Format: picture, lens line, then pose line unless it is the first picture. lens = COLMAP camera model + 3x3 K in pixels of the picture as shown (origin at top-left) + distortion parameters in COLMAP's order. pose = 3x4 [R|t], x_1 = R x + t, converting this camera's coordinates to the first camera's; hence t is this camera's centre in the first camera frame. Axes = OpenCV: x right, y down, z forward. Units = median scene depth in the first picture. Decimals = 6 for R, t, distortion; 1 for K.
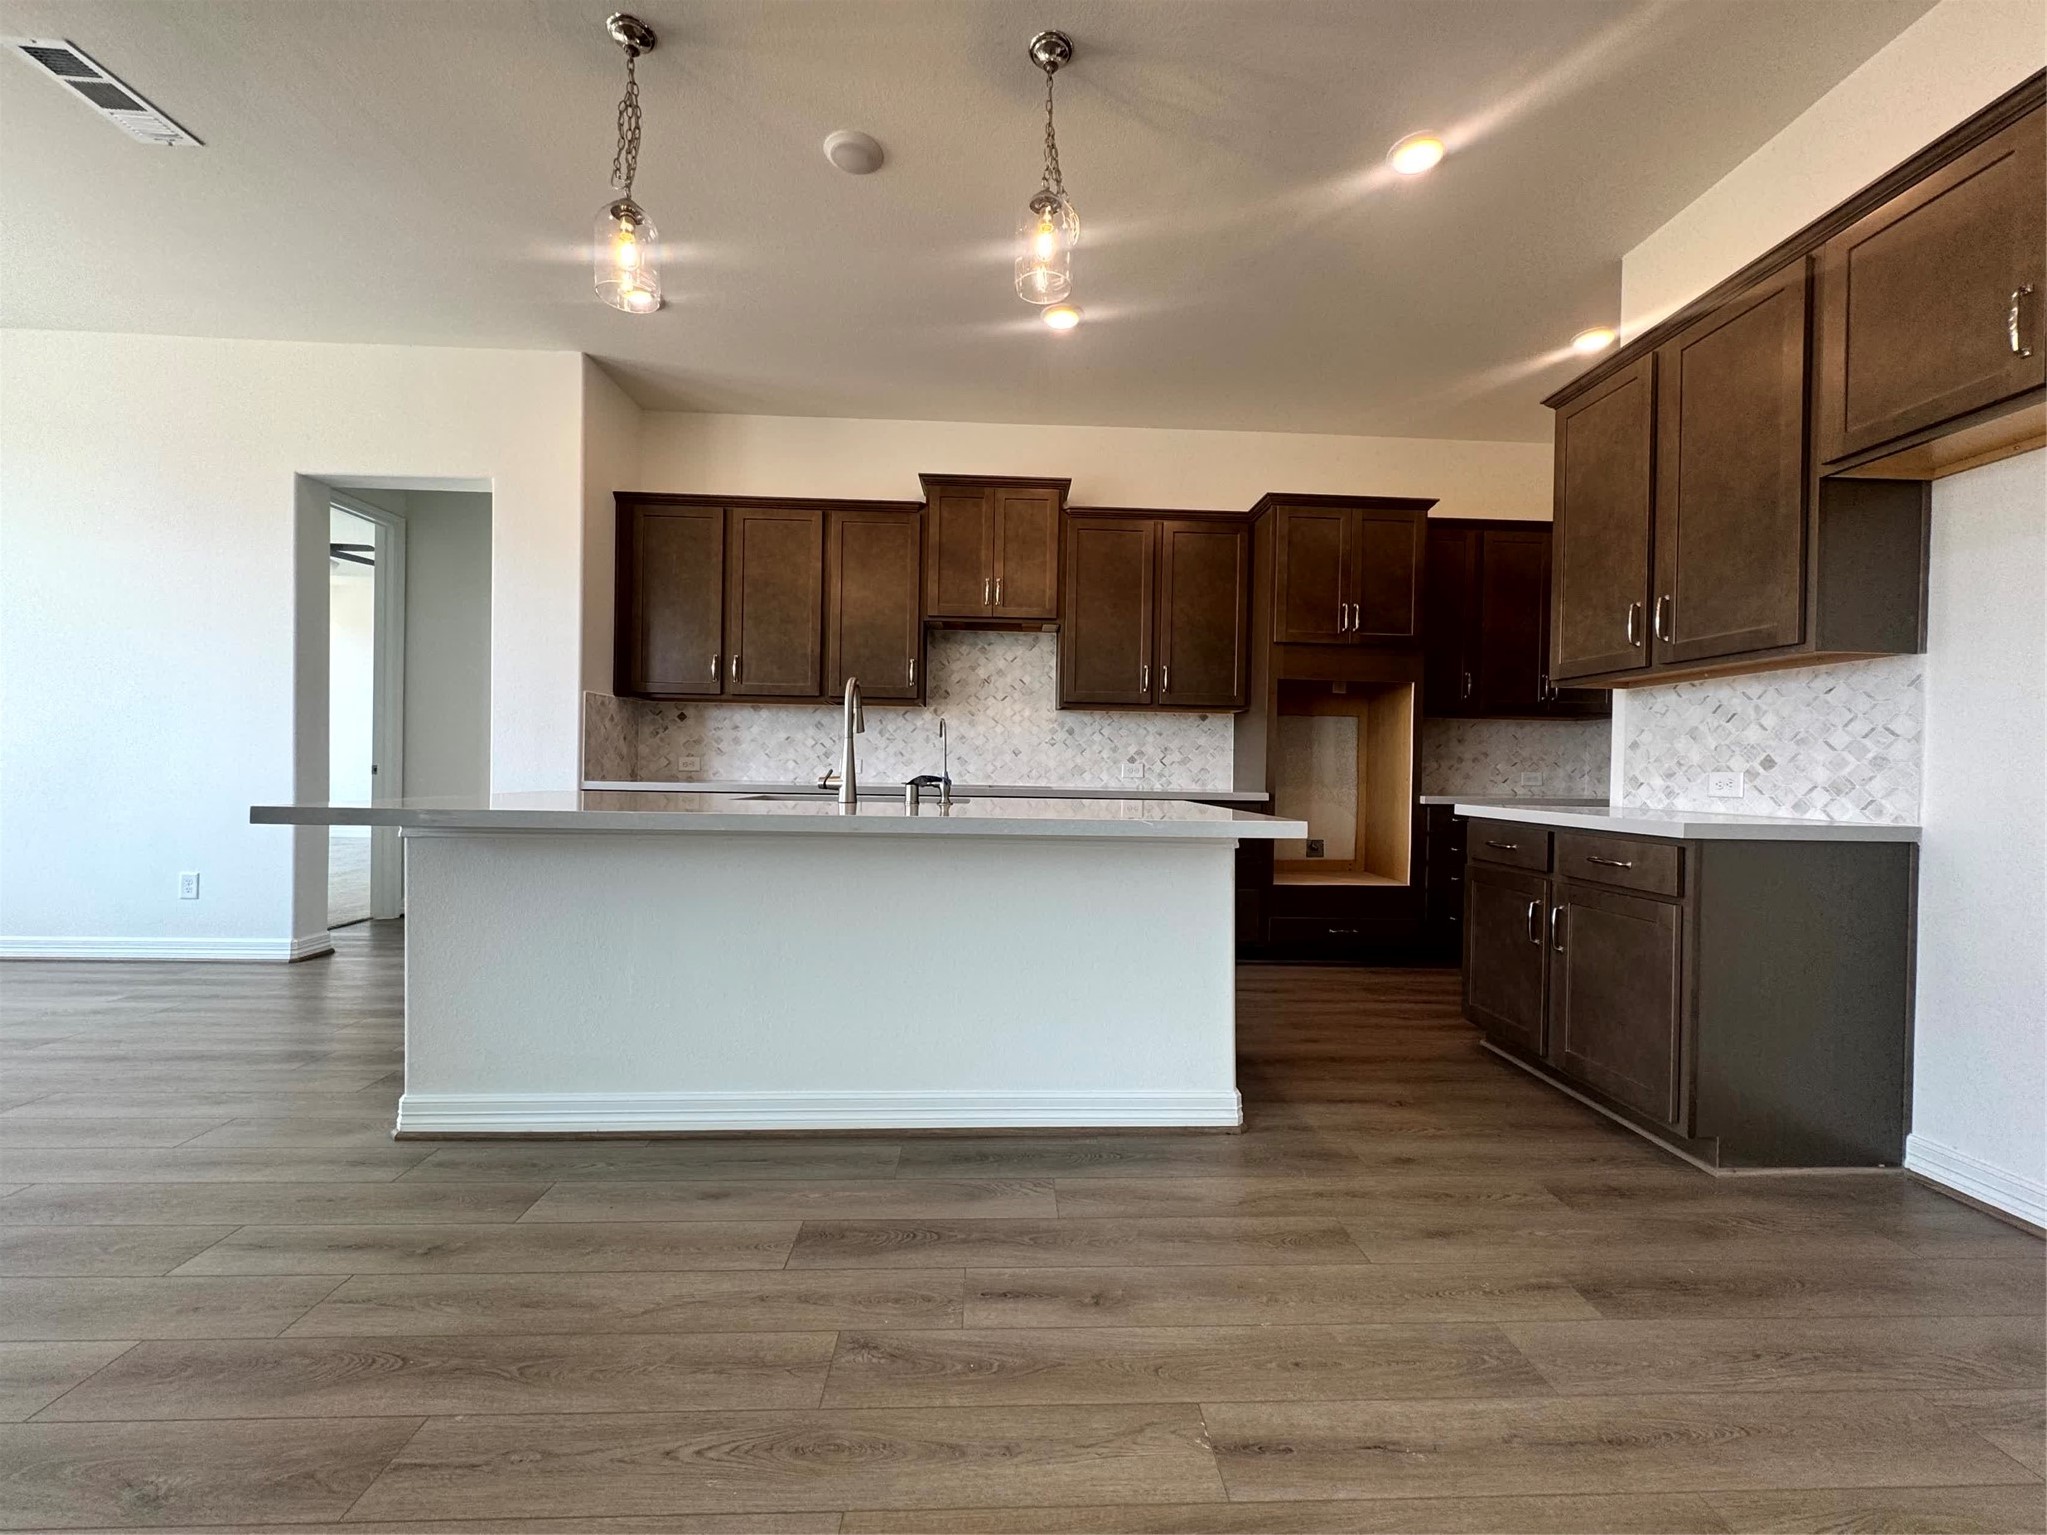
lens RADIAL K [[816.4, 0, 1023.3], [0, 816.4, 769.1], [0, 0, 1]] dist [-0.001600, 0.000183]
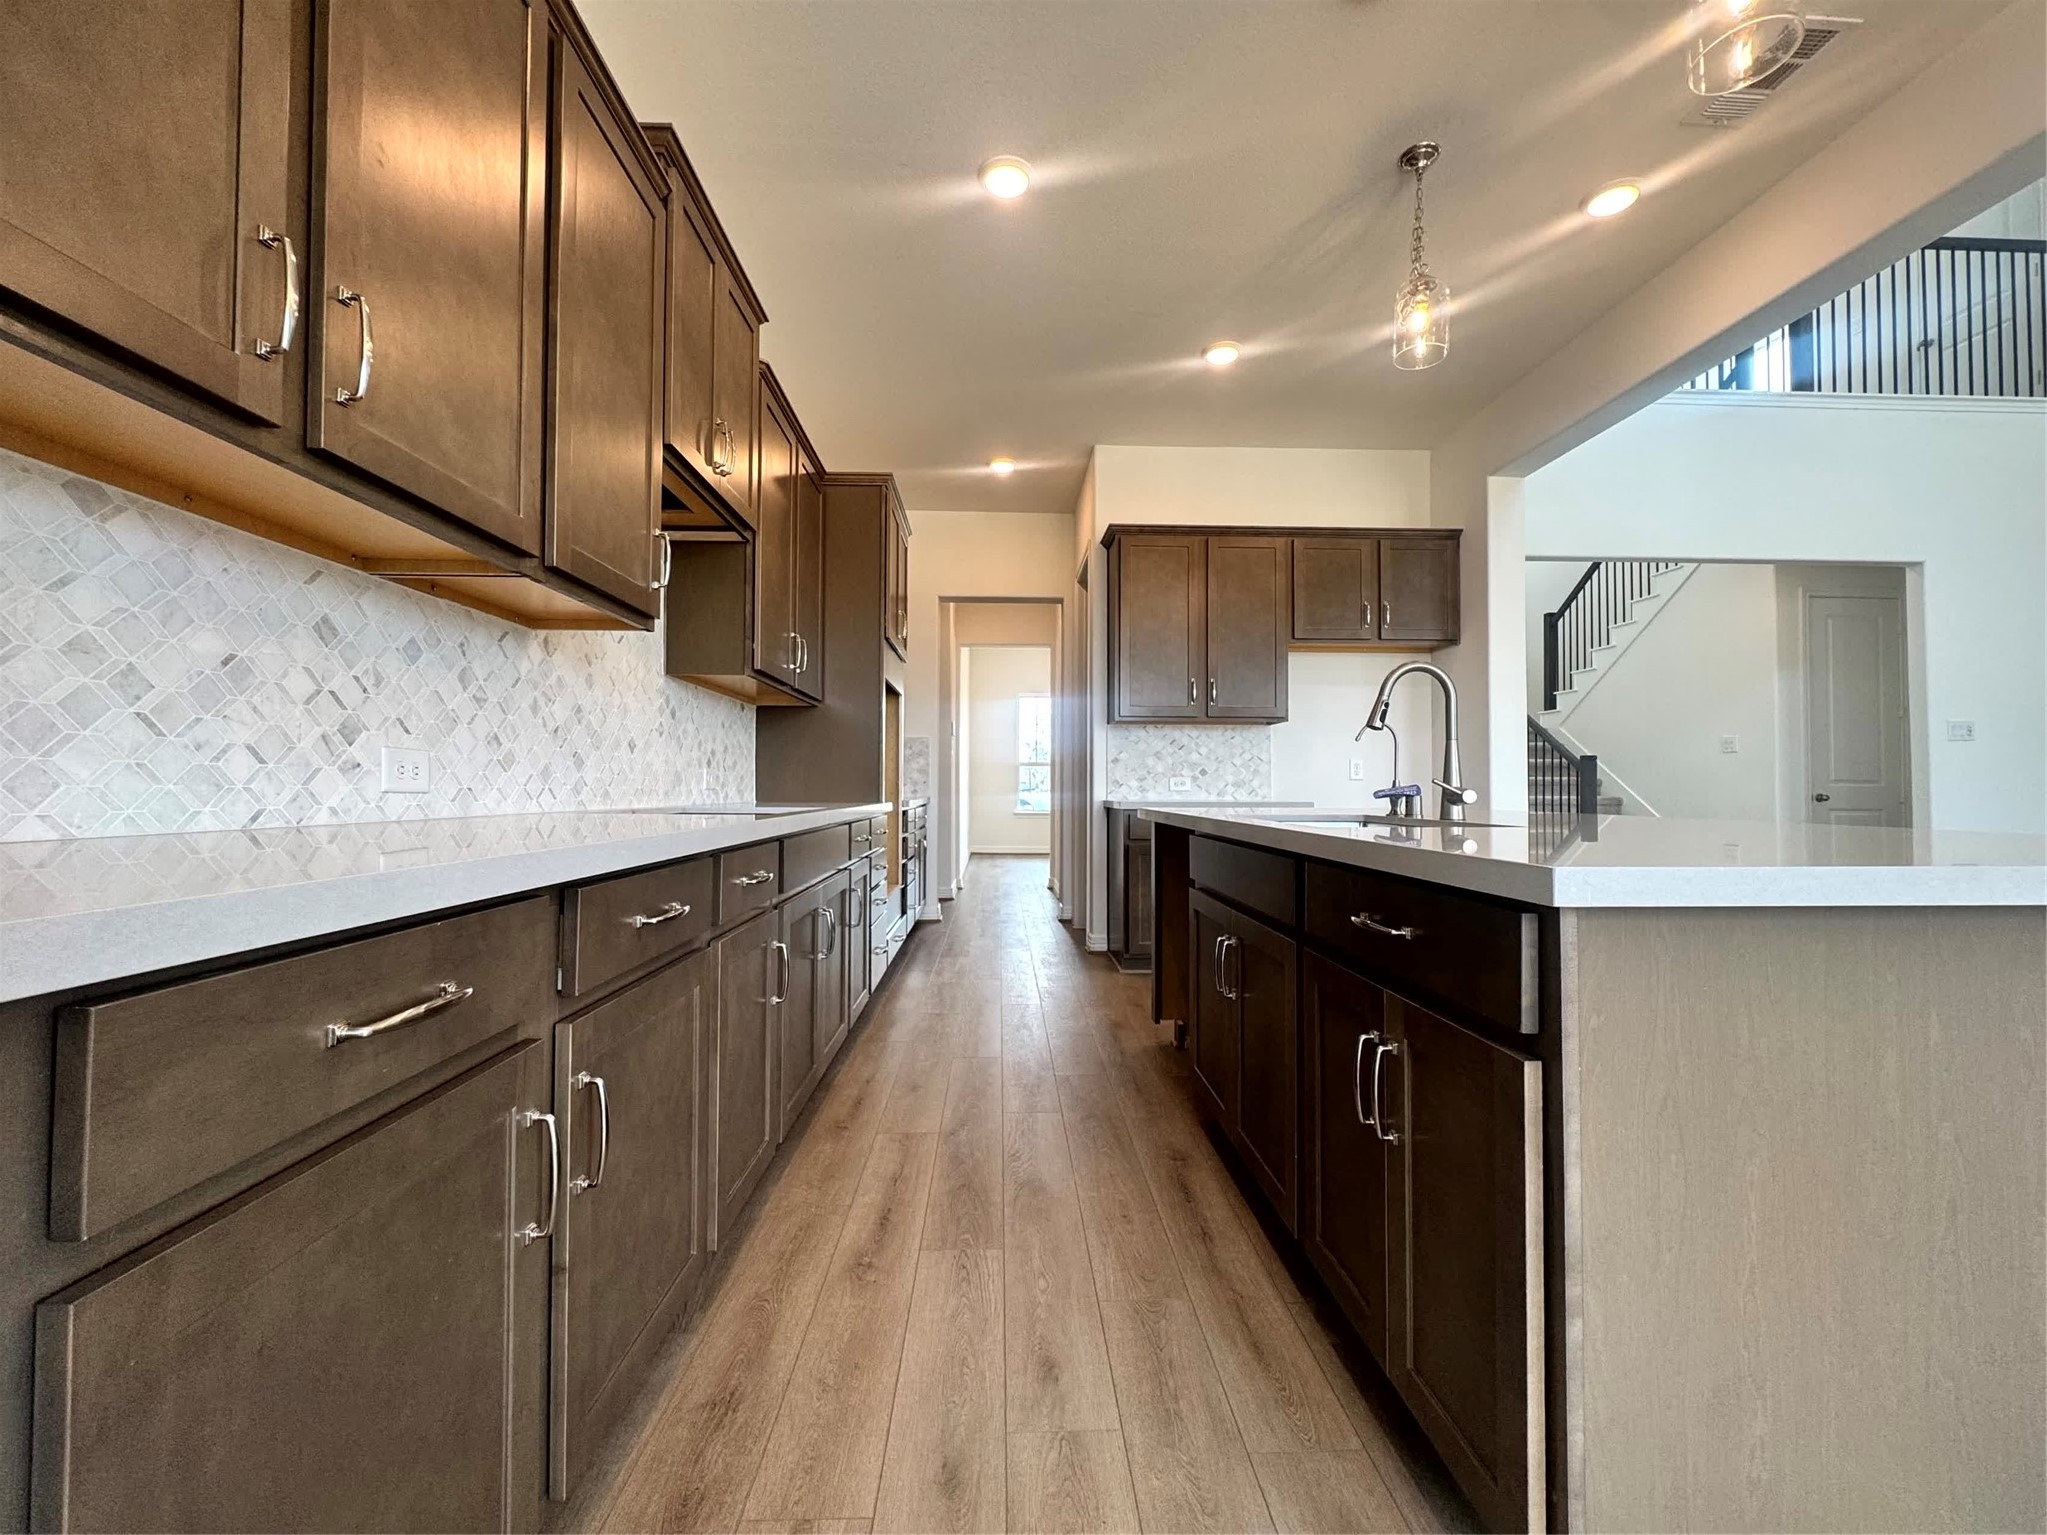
lens RADIAL K [[816.4, 0, 1027.2], [0, 816.4, 767.2], [0, 0, 1]] dist [-0.001600, 0.000183]
pose [[-0.000119, 0.008172, 0.999967, -0.587575], [0.000915, 0.999966, -0.008172, -0.002343], [-1.000000, 0.000914, -0.000127, 0.817320]]
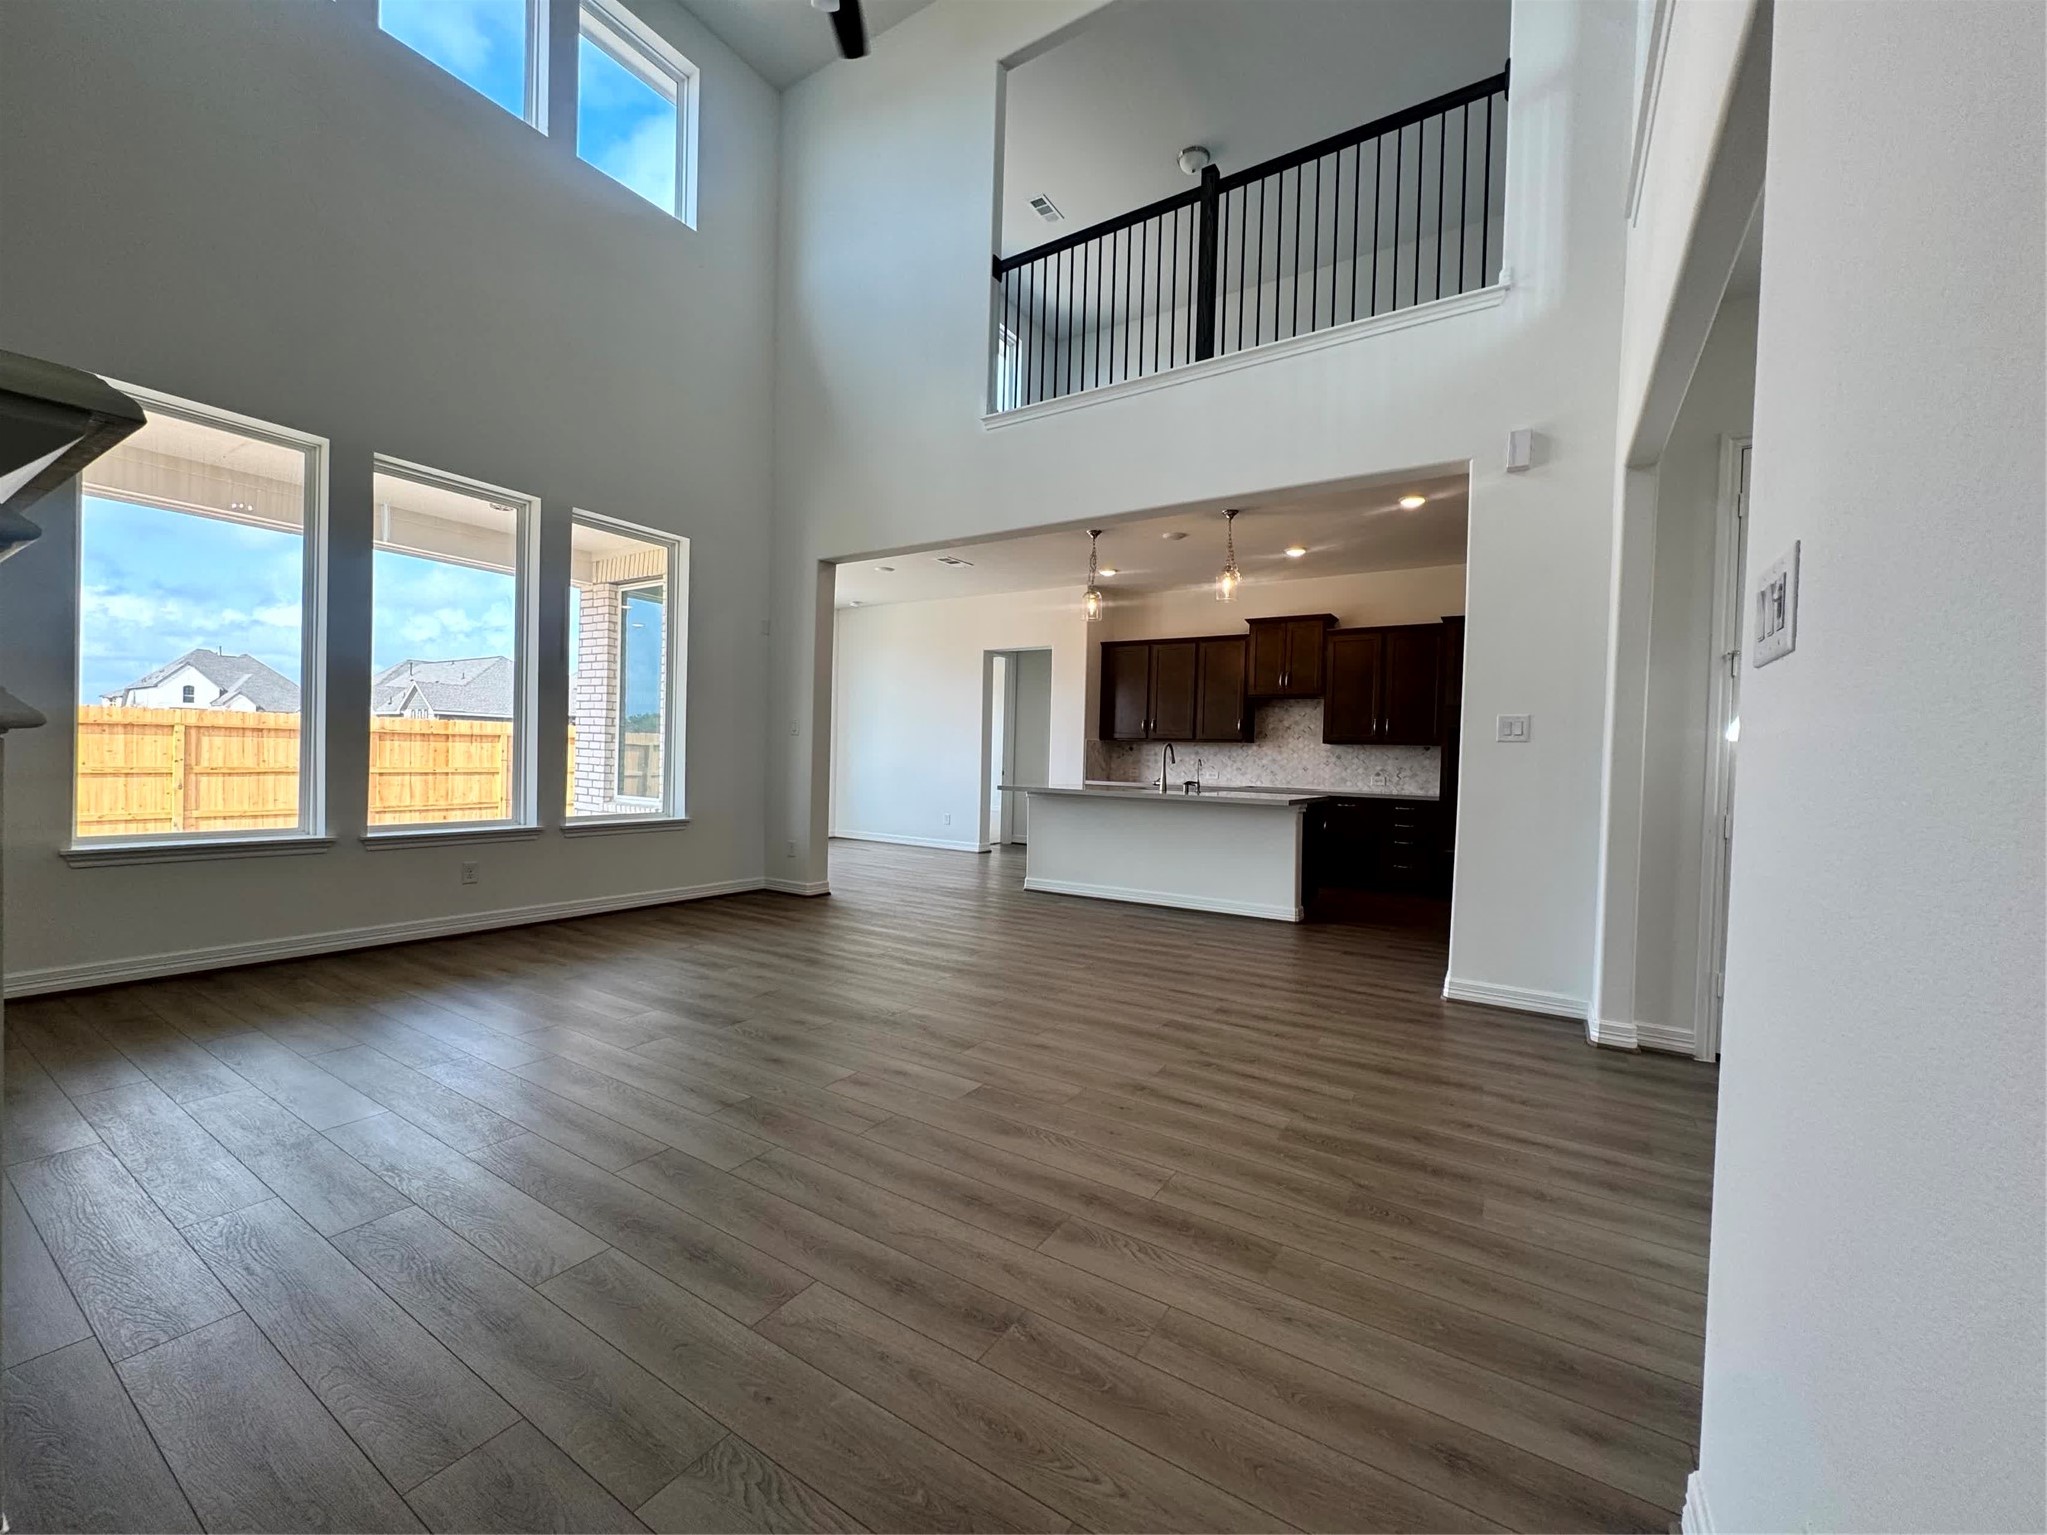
lens RADIAL K [[816.4, 0, 1016.6], [0, 816.4, 768.4], [0, 0, 1]] dist [-0.001600, 0.000183]
pose [[0.817858, 0.013414, -0.575263, 0.533438], [-0.016154, 0.999869, 0.000348, -0.013634], [0.575193, 0.009008, 0.817968, -0.840296]]
